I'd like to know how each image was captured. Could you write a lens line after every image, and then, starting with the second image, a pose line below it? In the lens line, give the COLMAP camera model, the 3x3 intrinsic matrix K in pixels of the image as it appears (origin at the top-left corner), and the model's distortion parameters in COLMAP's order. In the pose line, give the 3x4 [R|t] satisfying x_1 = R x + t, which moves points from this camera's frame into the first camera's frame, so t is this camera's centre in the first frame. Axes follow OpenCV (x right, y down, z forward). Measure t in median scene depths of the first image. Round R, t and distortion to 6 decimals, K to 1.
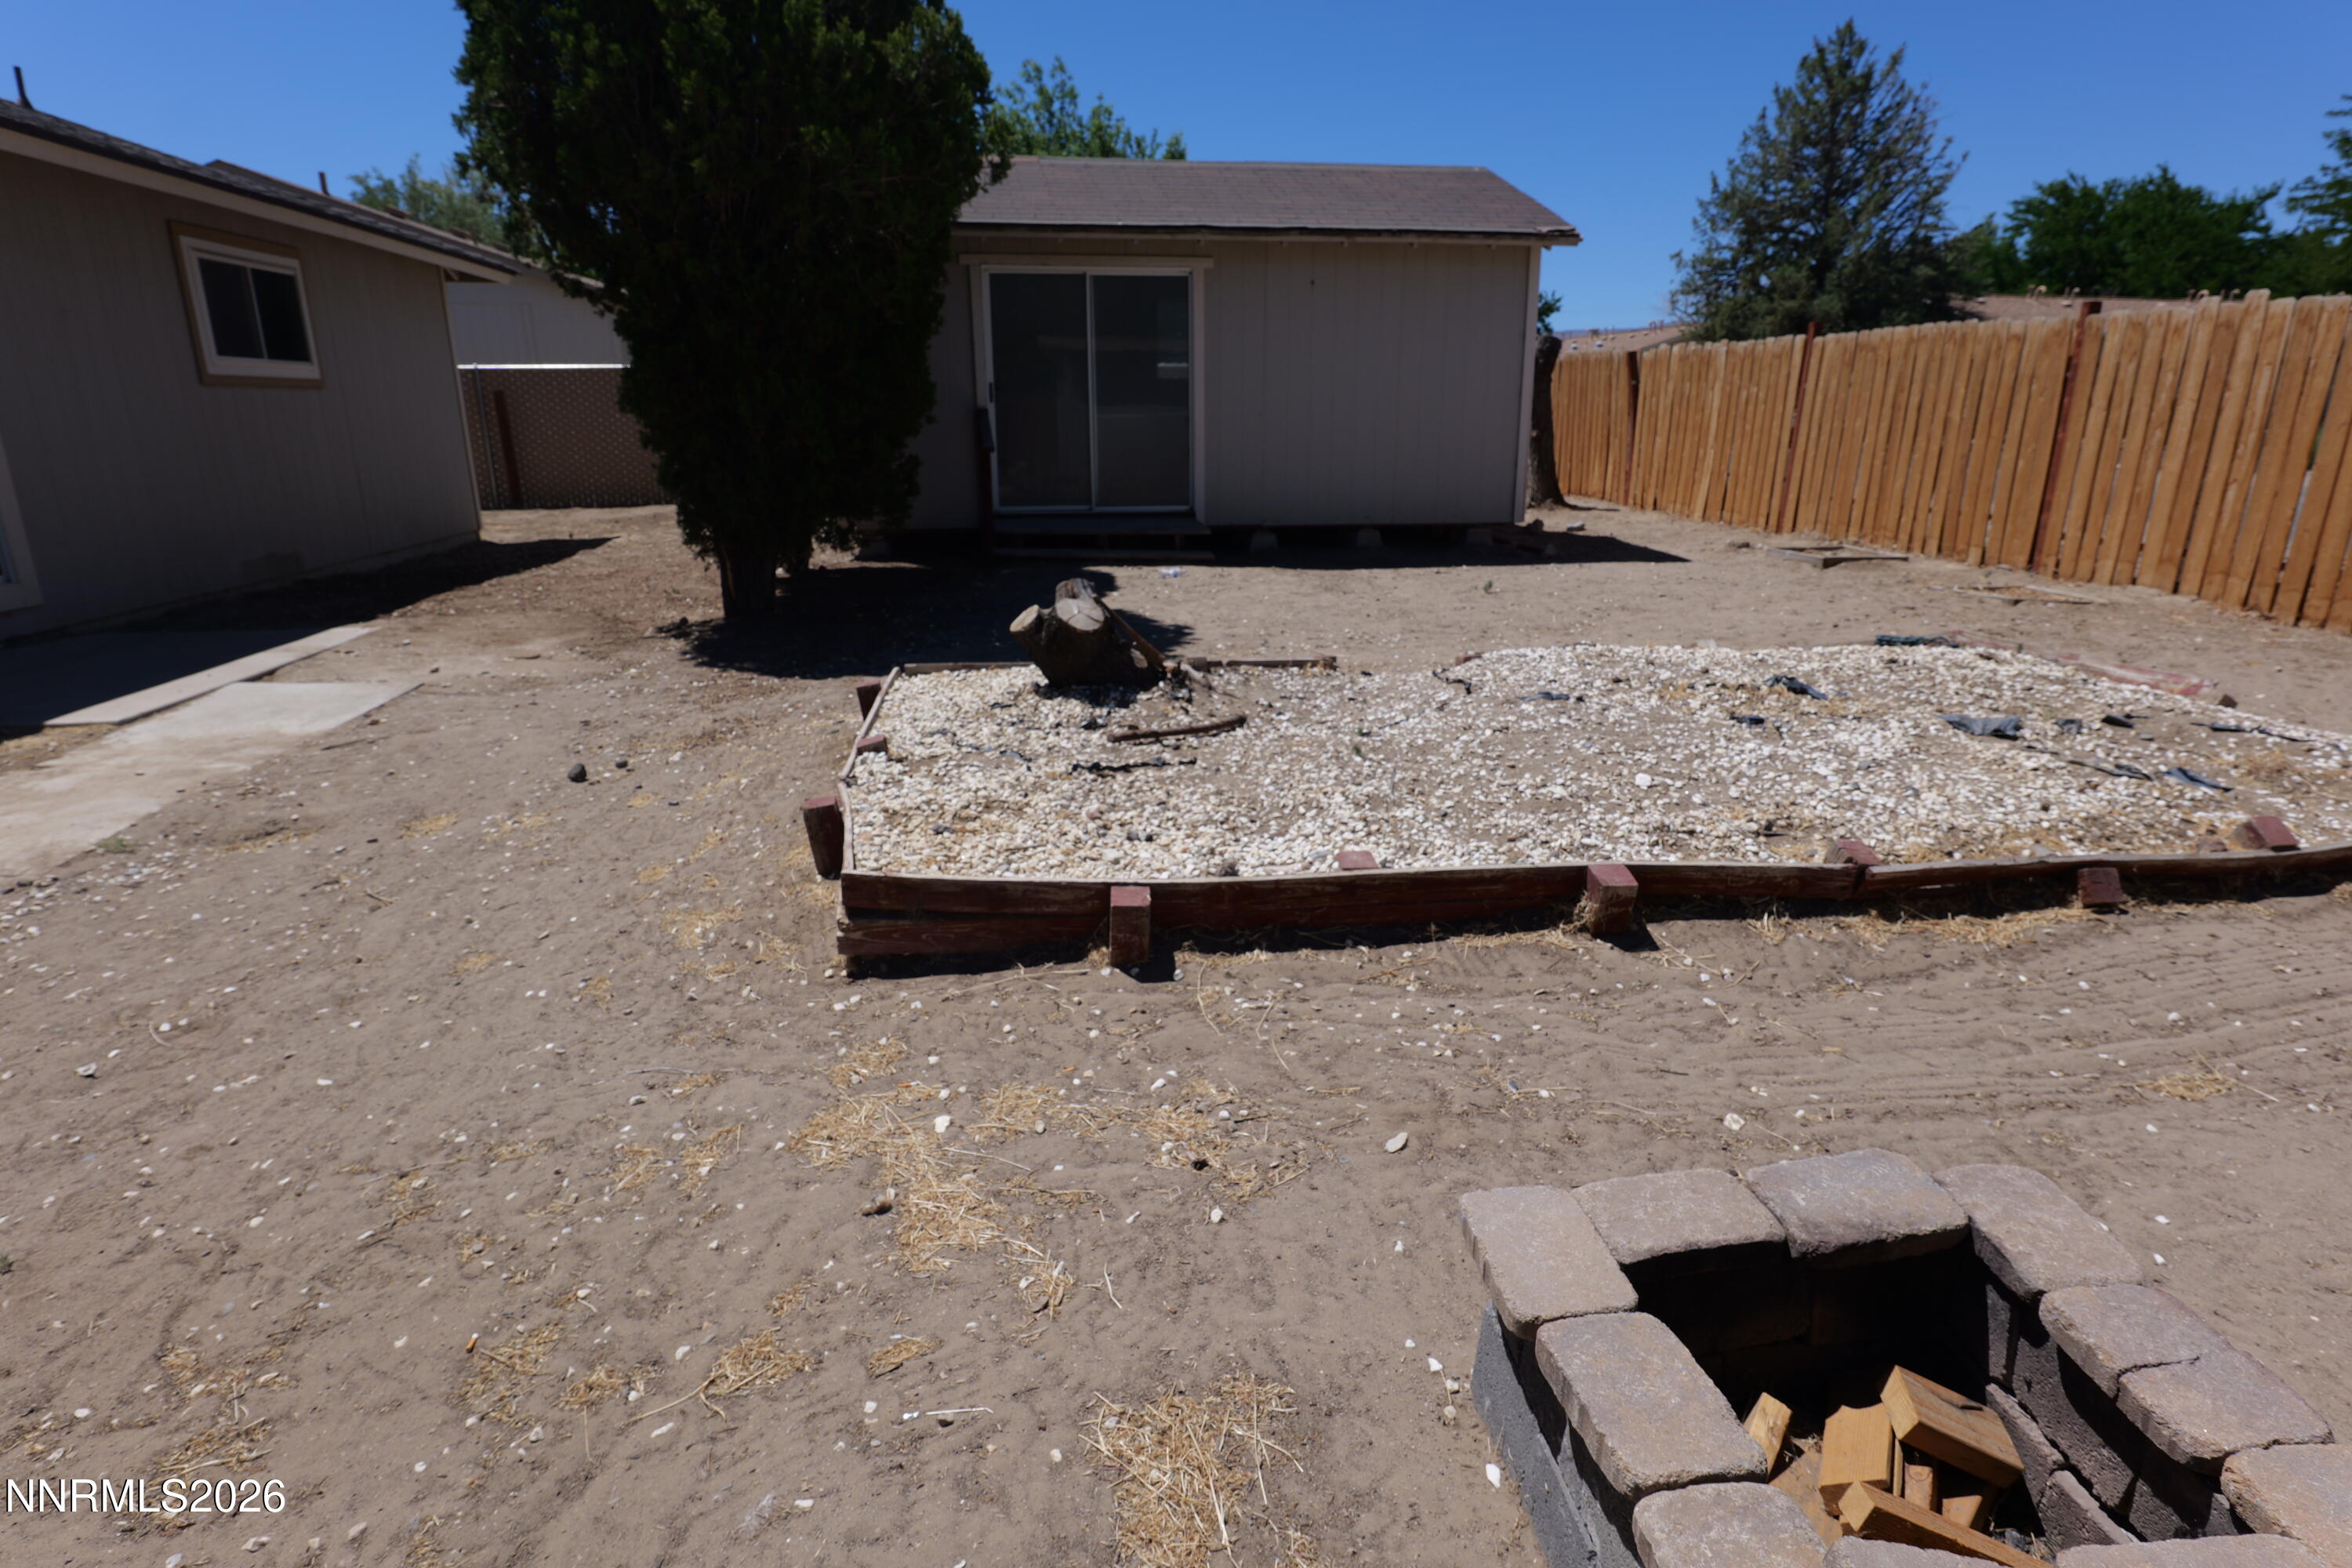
lens RADIAL K [[1219.0, 0, 1176.9], [0, 1219.0, 781.9], [0, 0, 1]] dist [-0.016434, -0.000113]
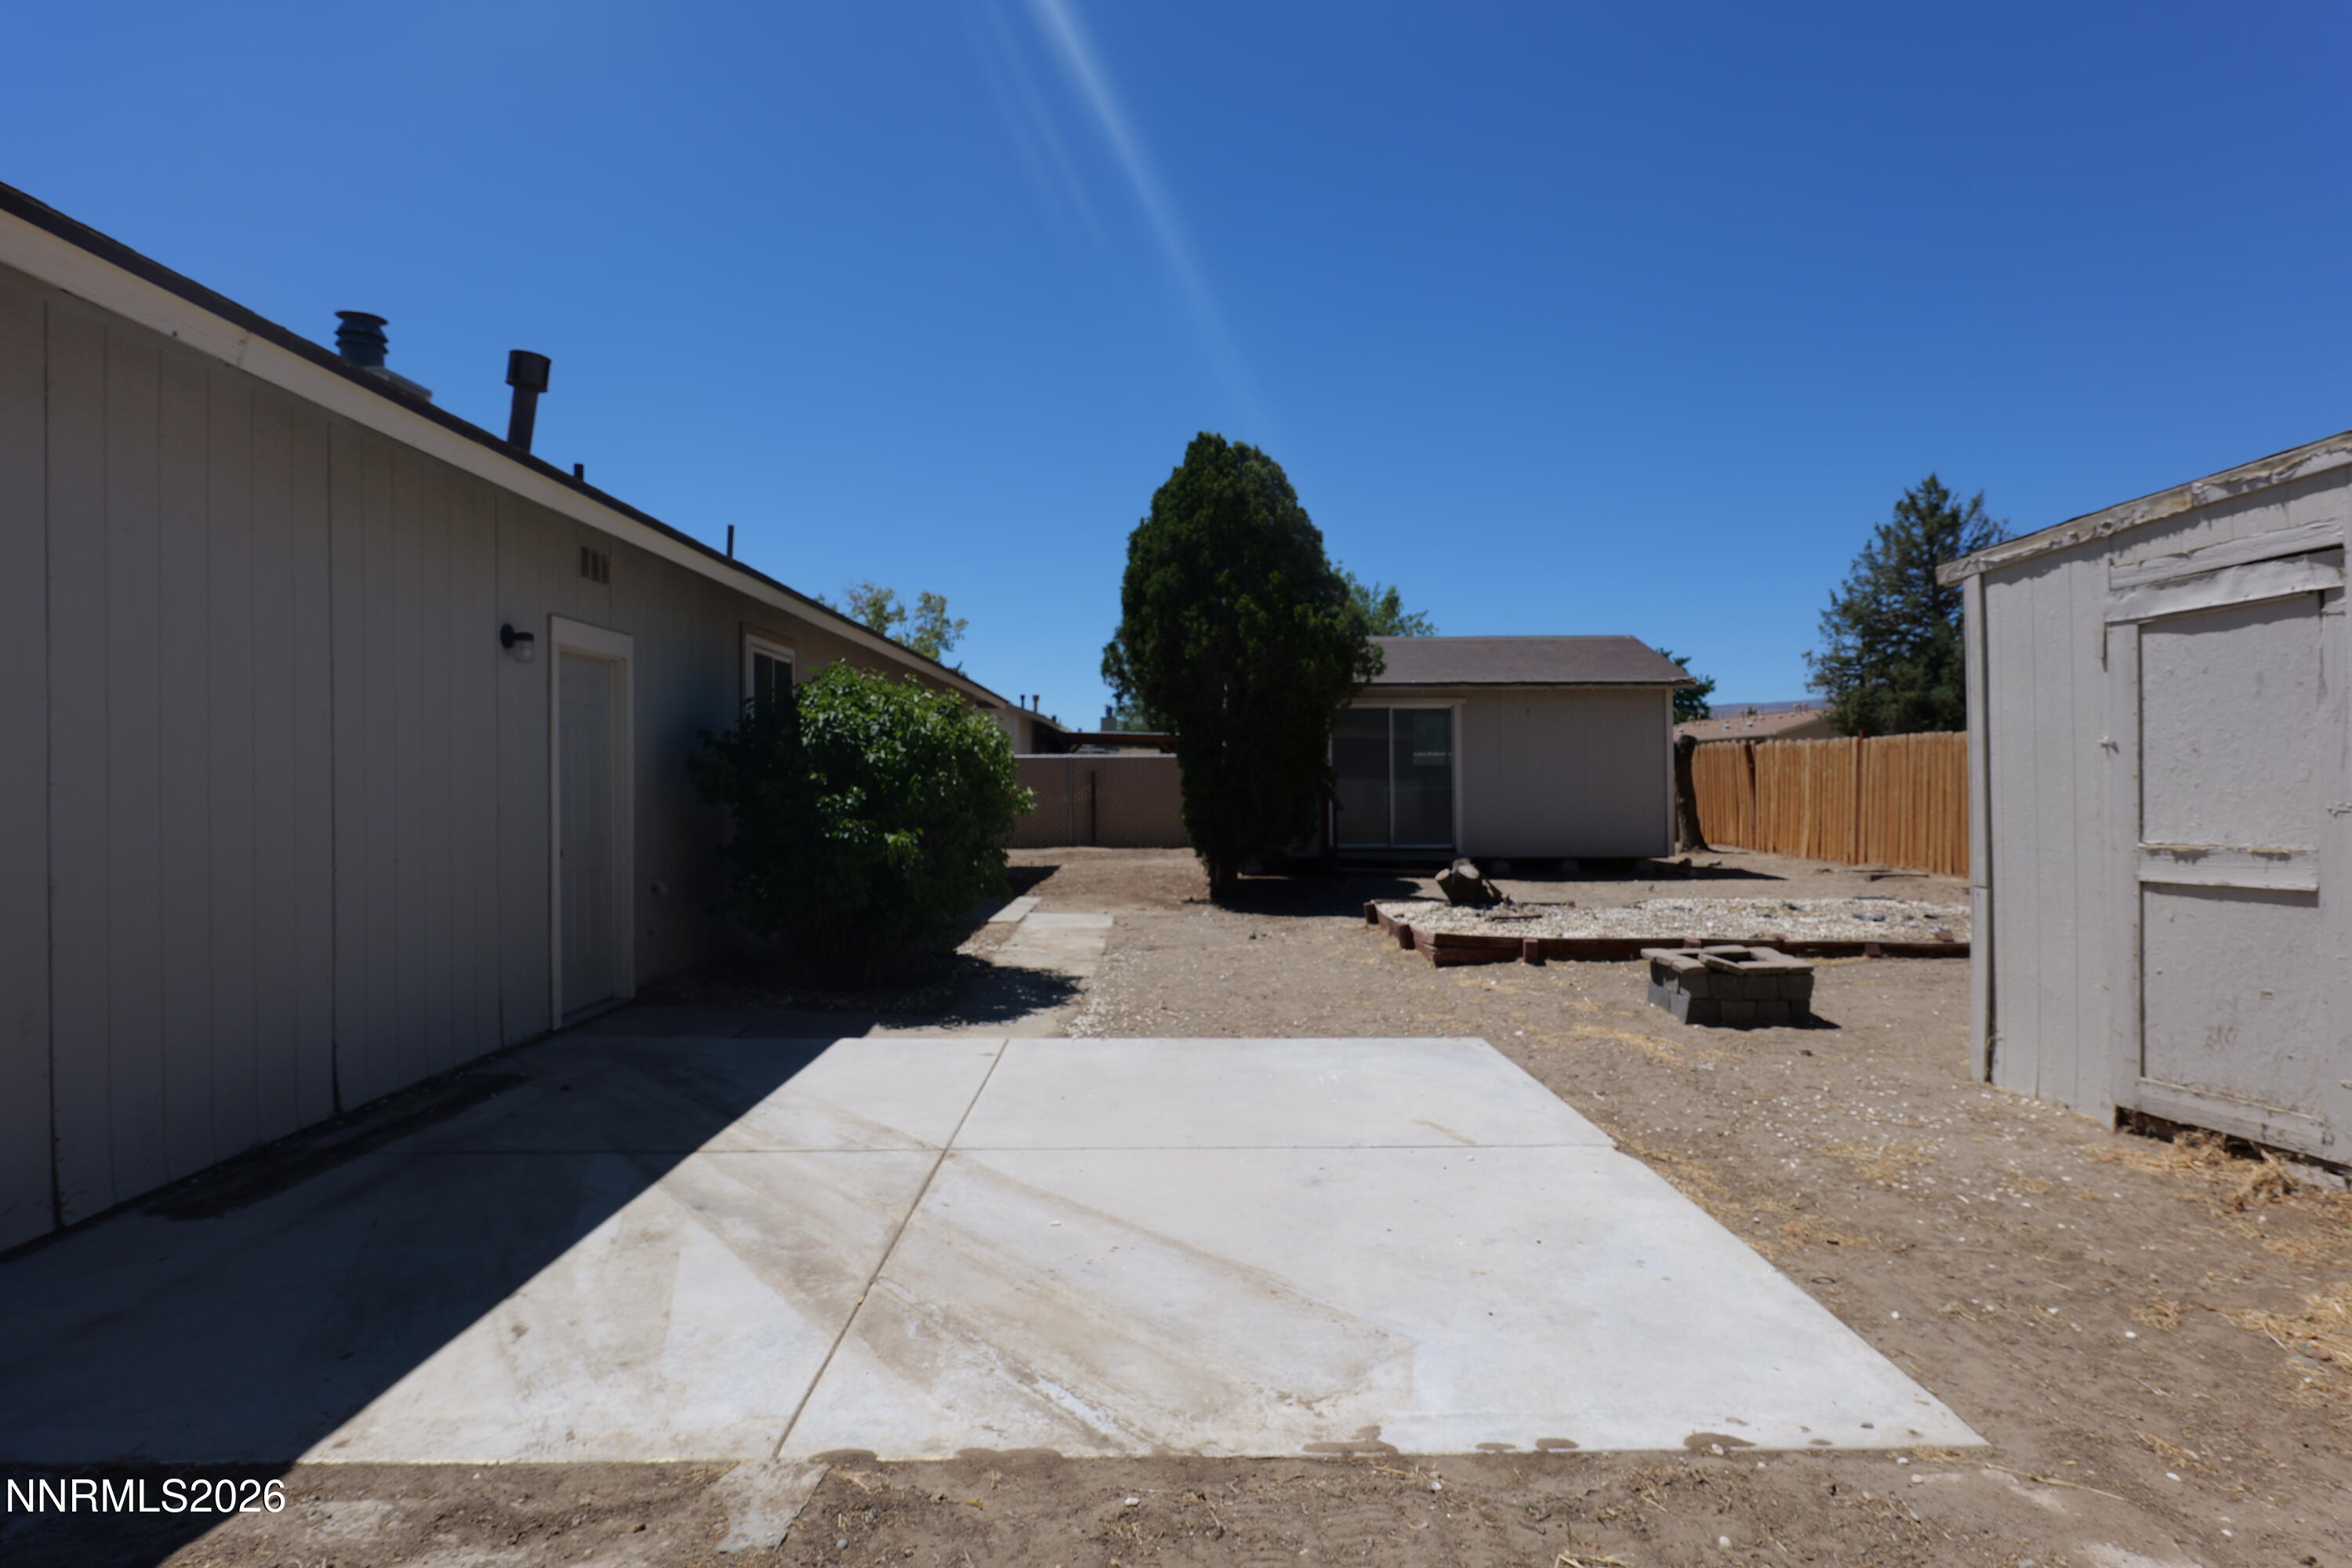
lens RADIAL K [[1219.0, 0, 1194.4], [0, 1219.0, 792.0], [0, 0, 1]] dist [-0.016434, -0.000113]
pose [[0.992757, -0.001481, -0.120135, -0.096894], [-0.032729, 0.958773, -0.282283, 0.119619], [0.115600, 0.284171, 0.951779, -0.407447]]
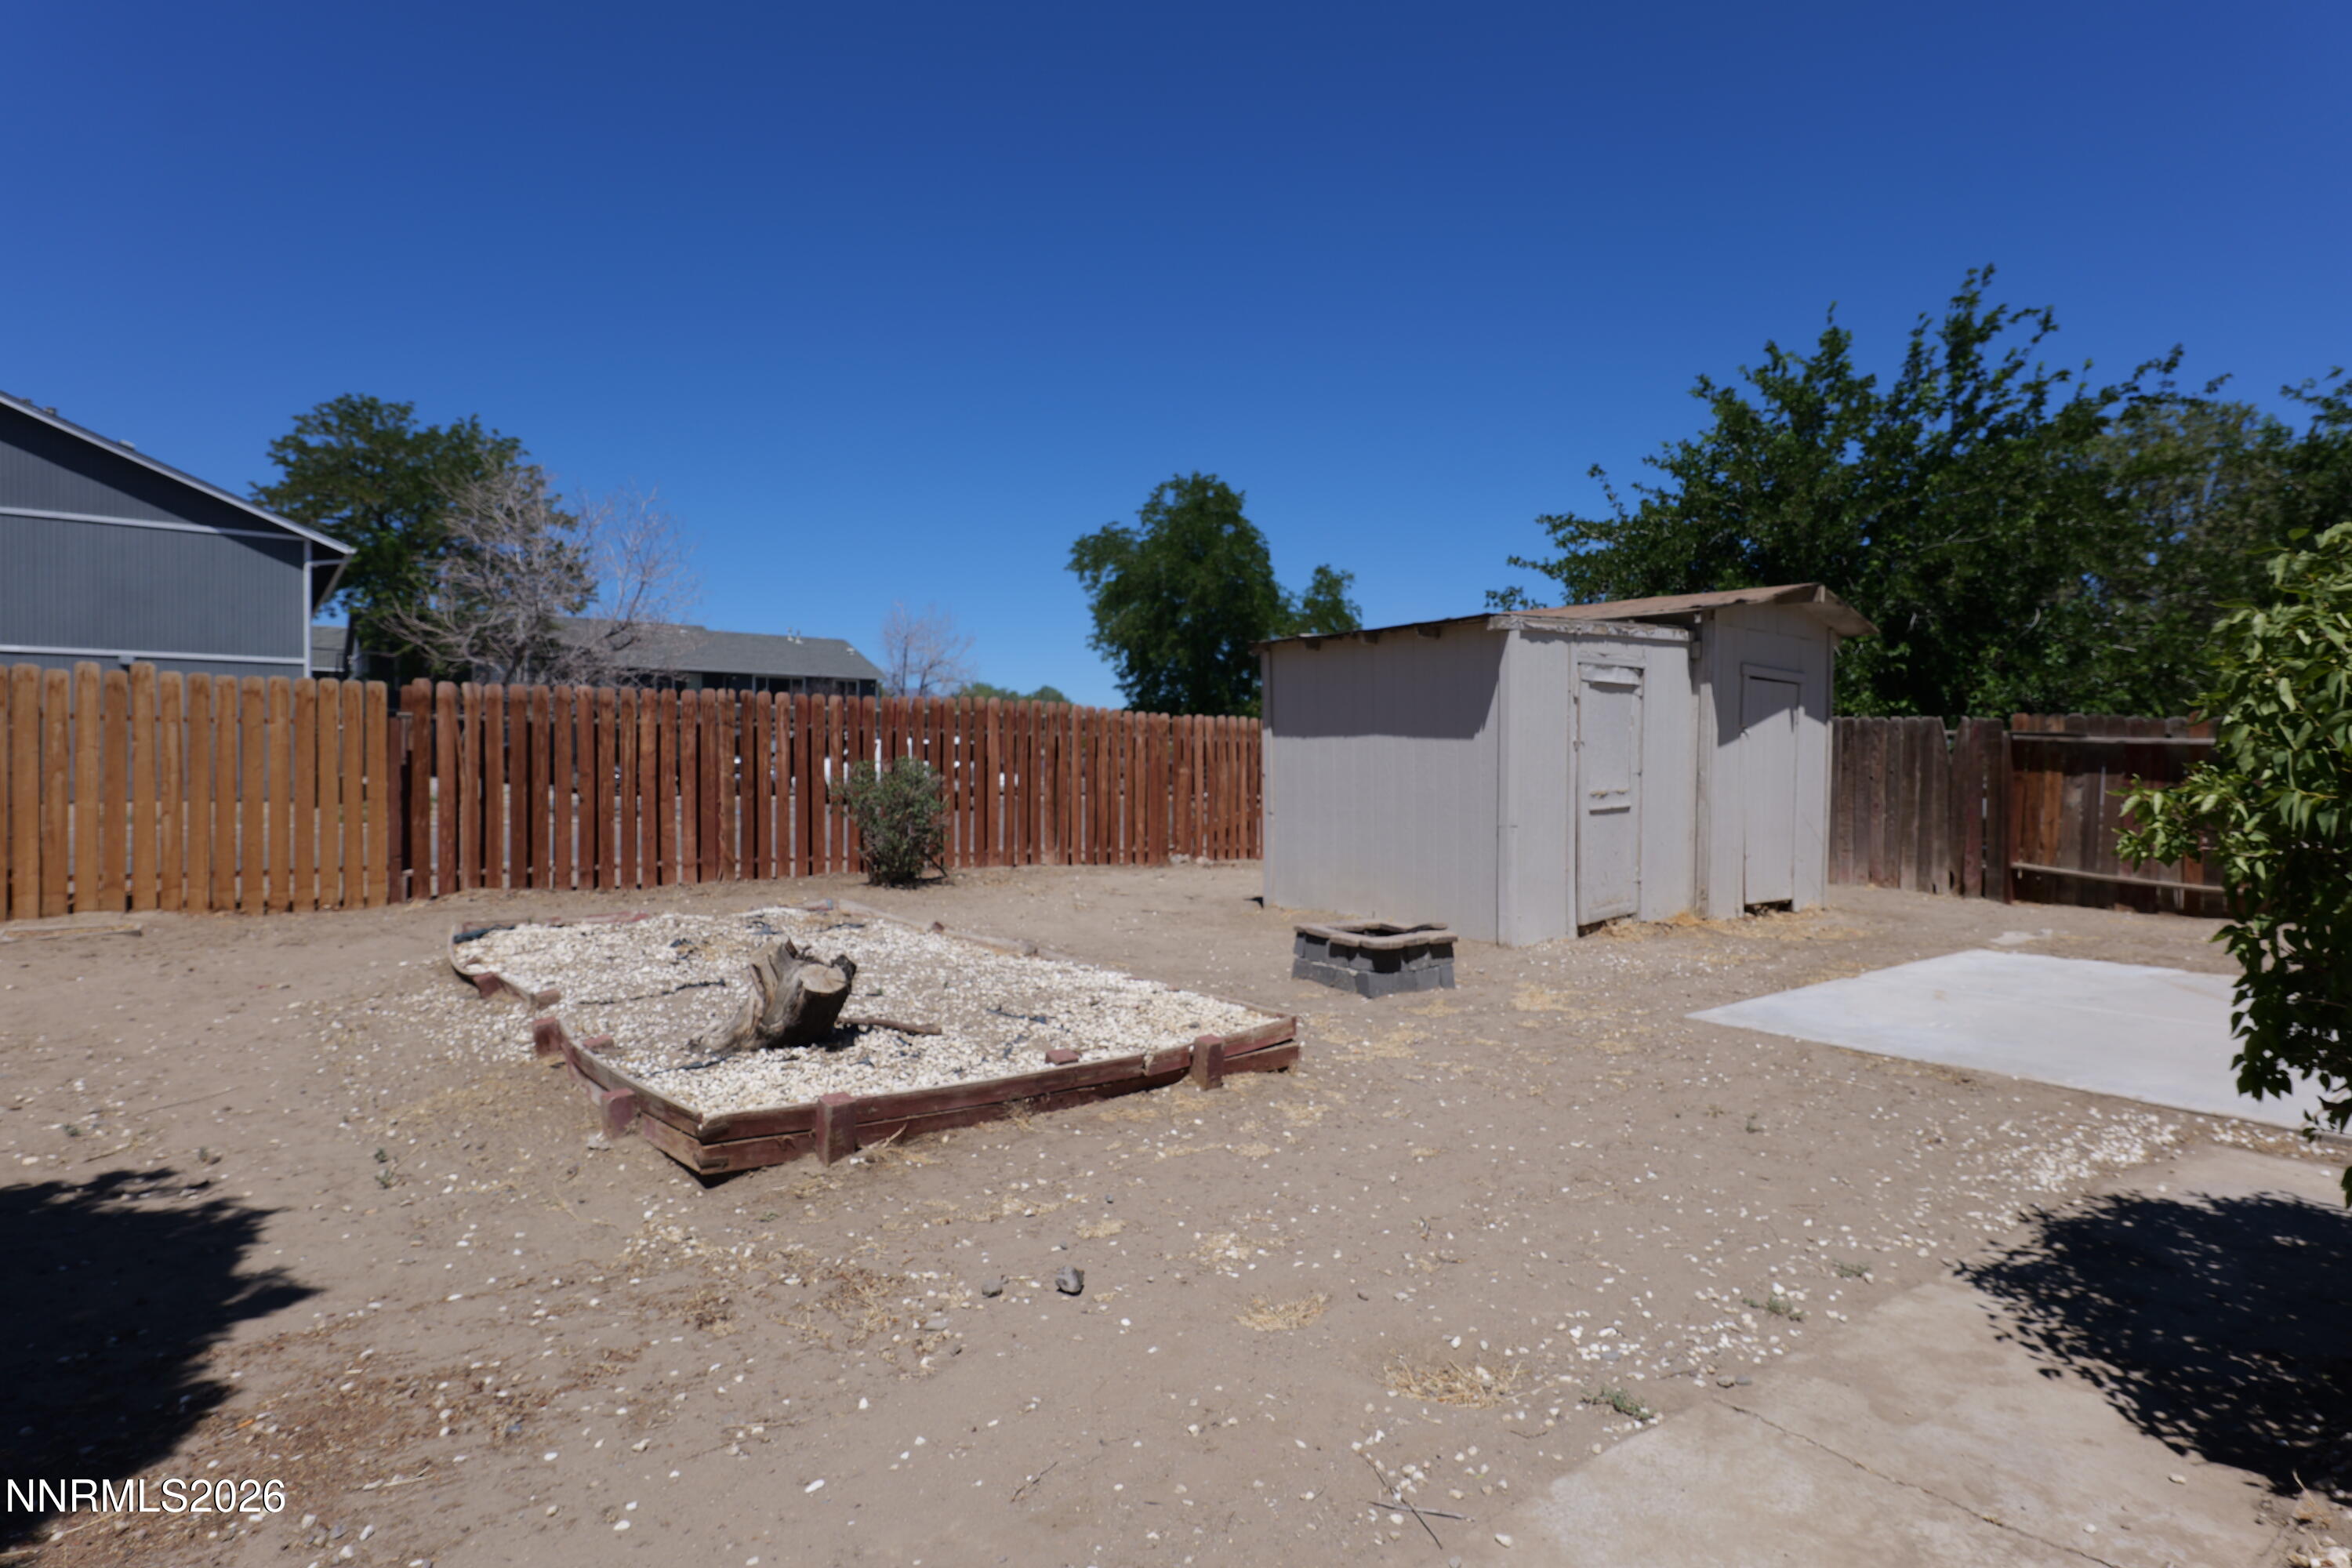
lens RADIAL K [[1219.0, 0, 1176.4], [0, 1219.0, 778.1], [0, 0, 1]] dist [-0.016434, -0.000113]
pose [[-0.473636, -0.014714, 0.880598, -2.258871], [0.248978, 0.956838, 0.149903, -1.916469], [-0.844795, 0.290249, -0.449529, 6.360627]]
